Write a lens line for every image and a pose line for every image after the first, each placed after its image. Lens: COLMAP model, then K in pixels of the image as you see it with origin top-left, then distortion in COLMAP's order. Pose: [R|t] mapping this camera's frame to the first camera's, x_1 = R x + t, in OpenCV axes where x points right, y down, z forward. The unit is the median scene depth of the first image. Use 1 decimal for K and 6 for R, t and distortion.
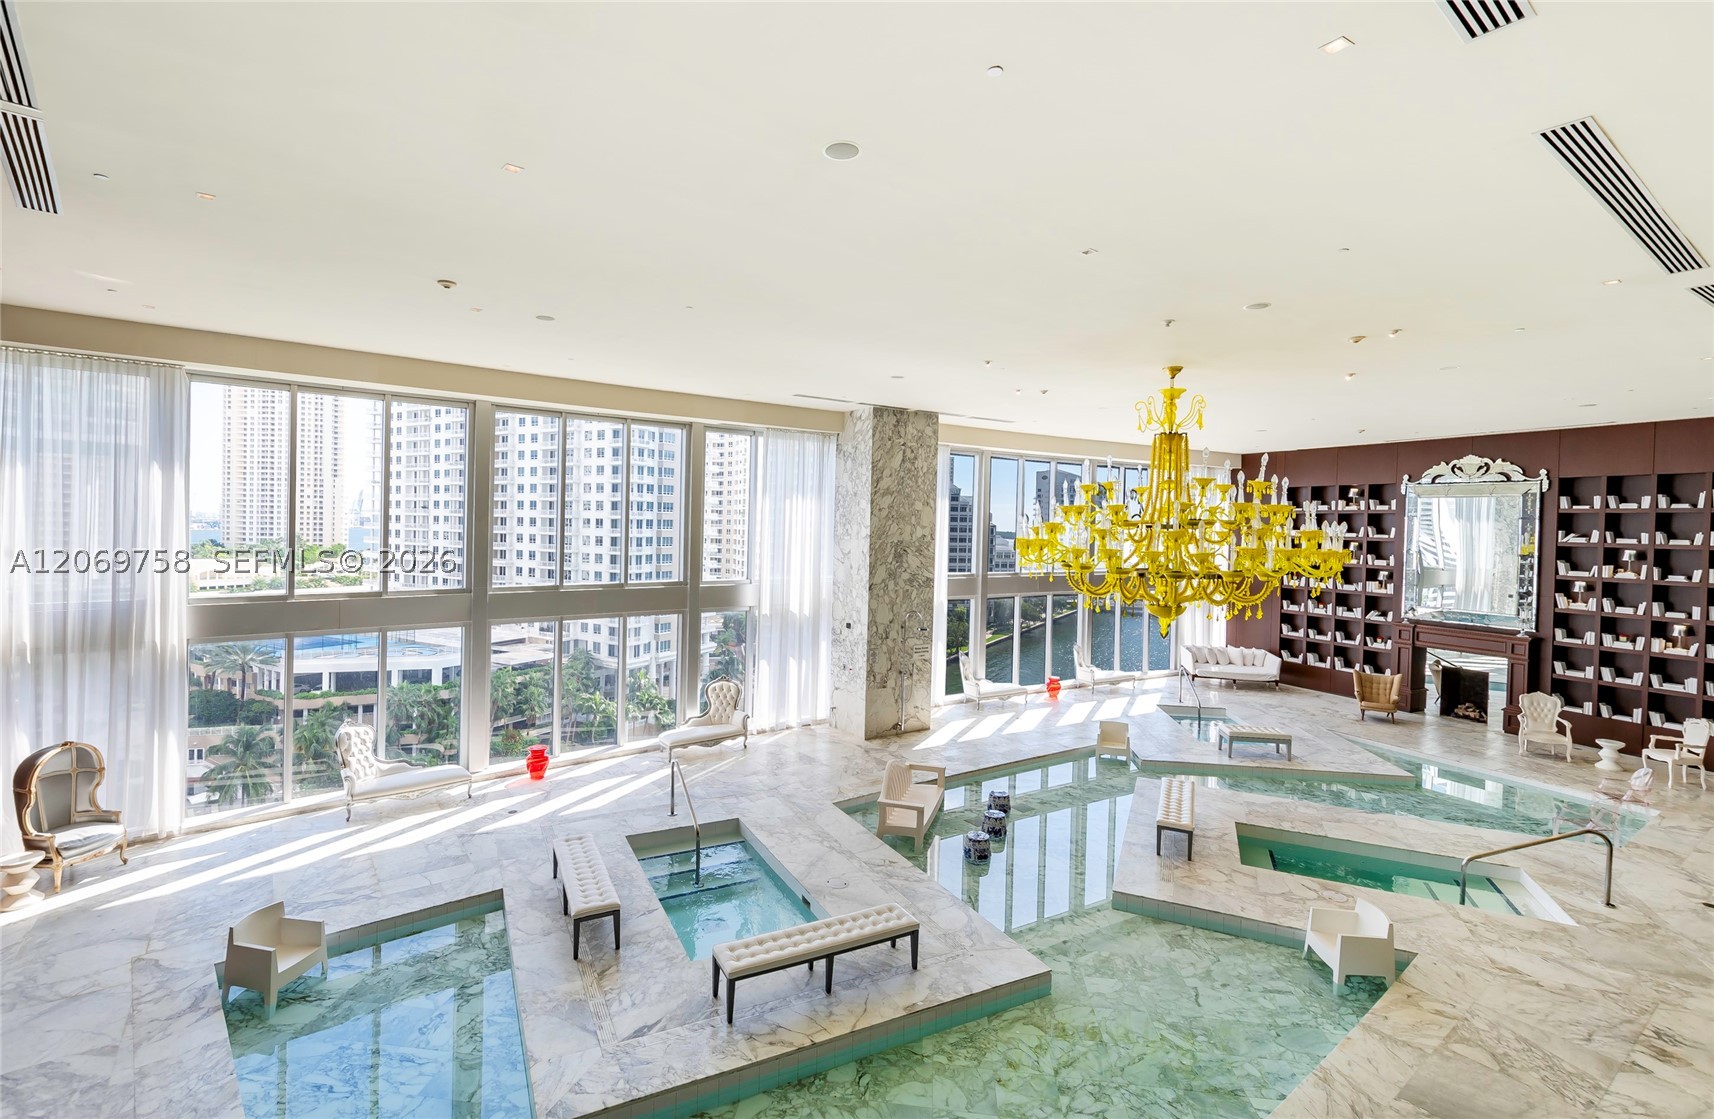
lens RADIAL K [[759.2, 0, 847.7], [0, 759.2, 532.9], [0, 0, 1]] dist [0.002372, 0.000071]
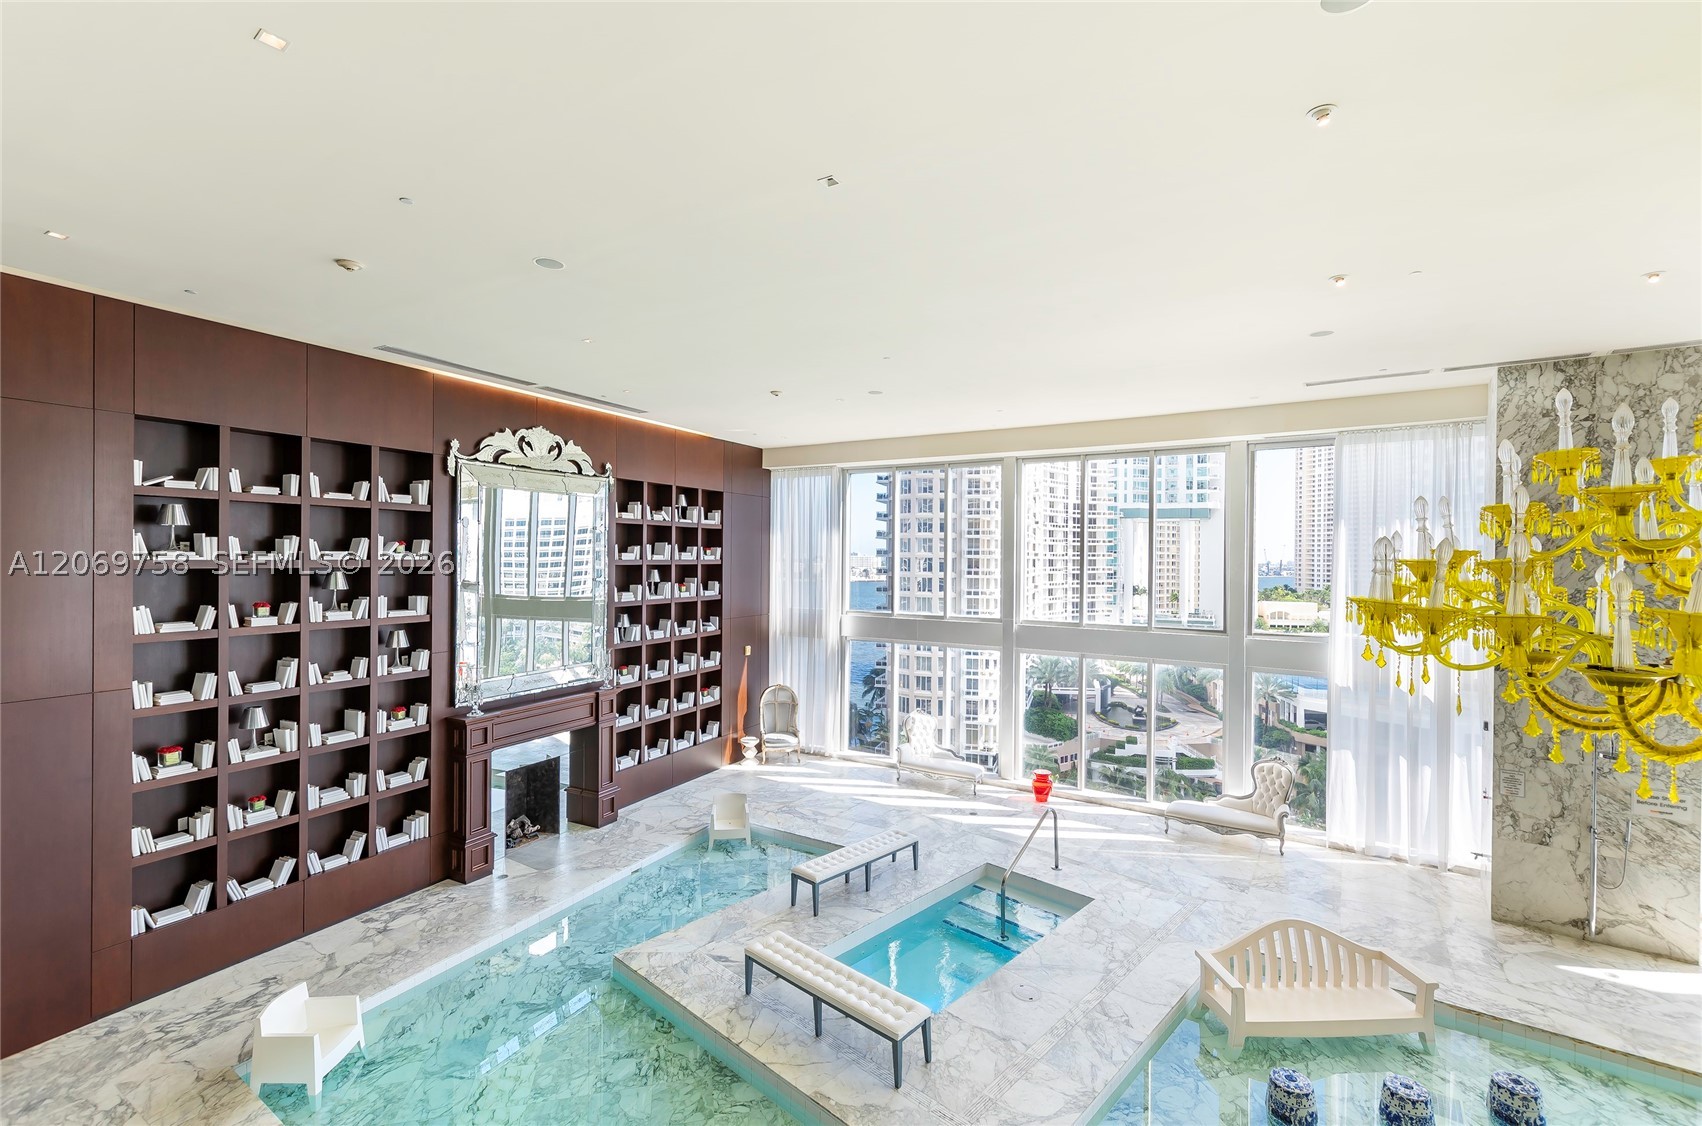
lens RADIAL K [[738.0, 0, 850.2], [0, 738.0, 559.7], [0, 0, 1]] dist [-0.000193, -0.000676]
pose [[0.353854, -0.012407, -0.935218, 0.401333], [-0.013850, 0.999733, -0.018503, 0.005080], [0.935198, 0.019500, 0.353588, 0.315085]]
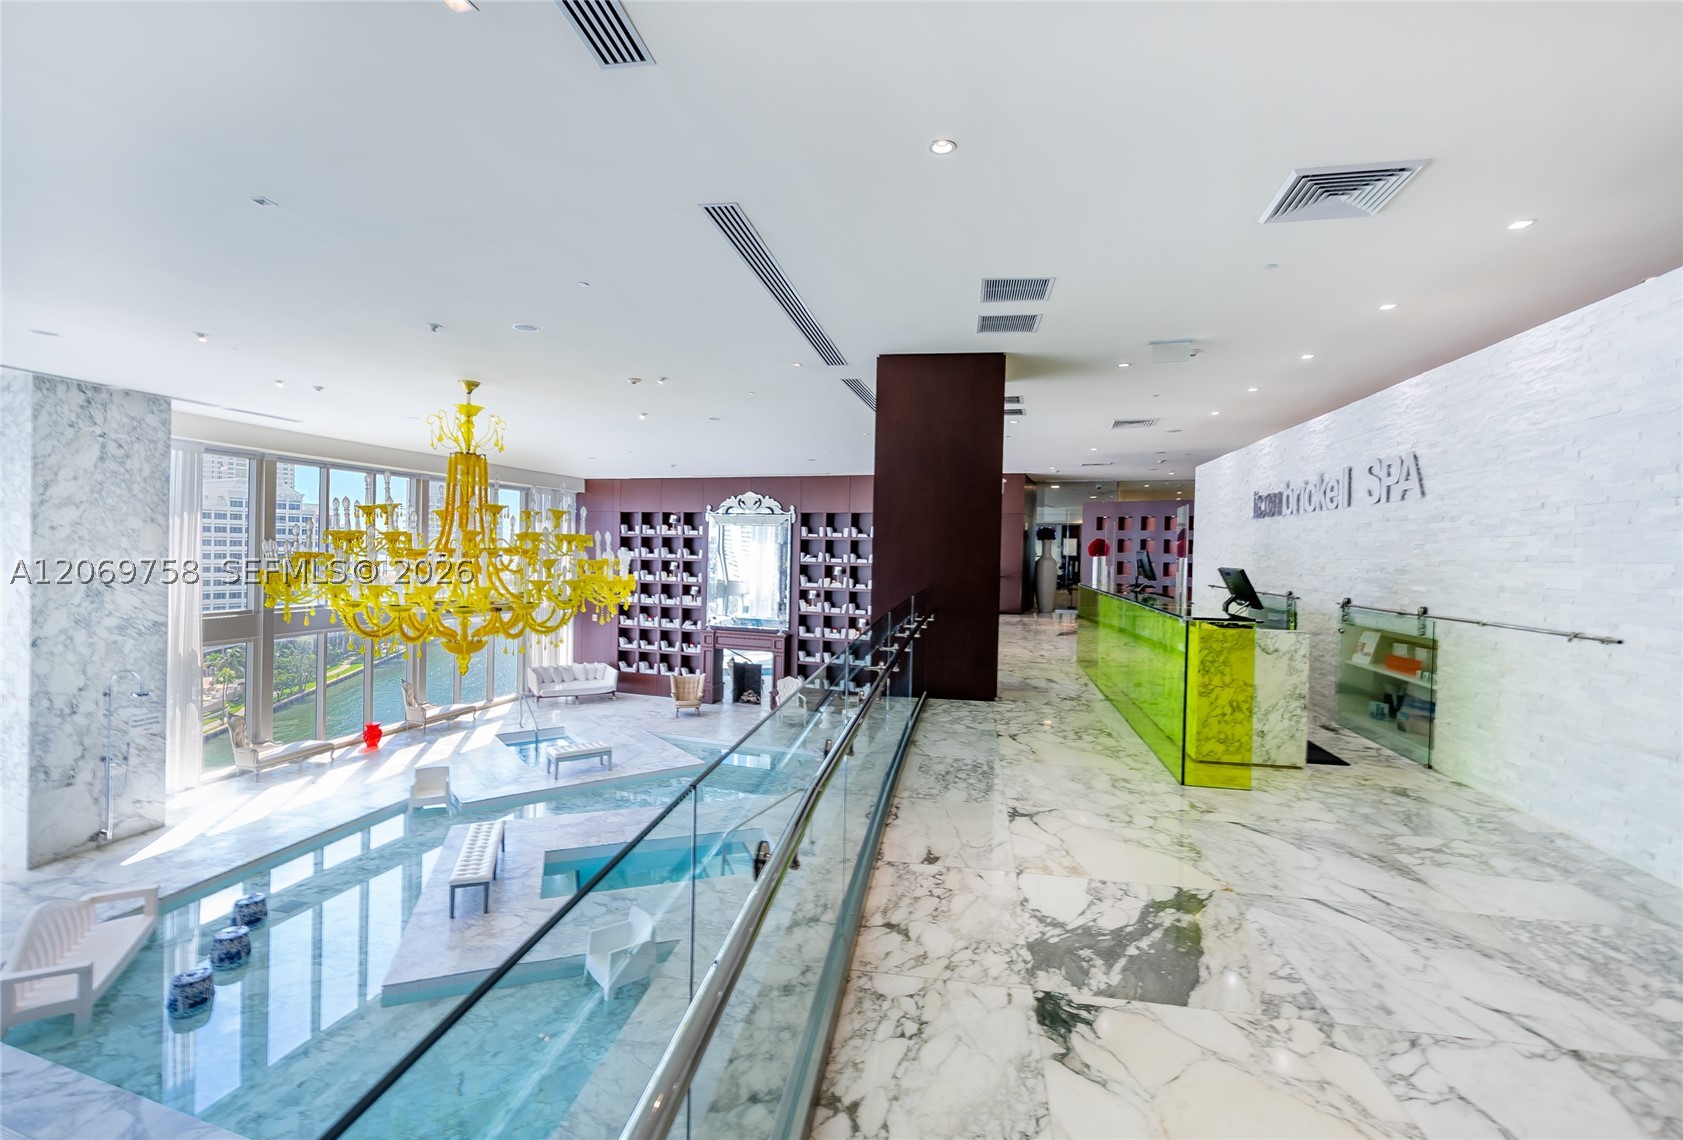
lens RADIAL K [[742.9, 0, 842.7], [0, 742.9, 563.1], [0, 0, 1]] dist [0.001400, 0.000528]
pose [[0.711971, -0.015599, 0.702036, 0.079110], [0.002548, 0.999804, 0.019632, -0.010405], [-0.702204, -0.012189, 0.711871, 0.028337]]
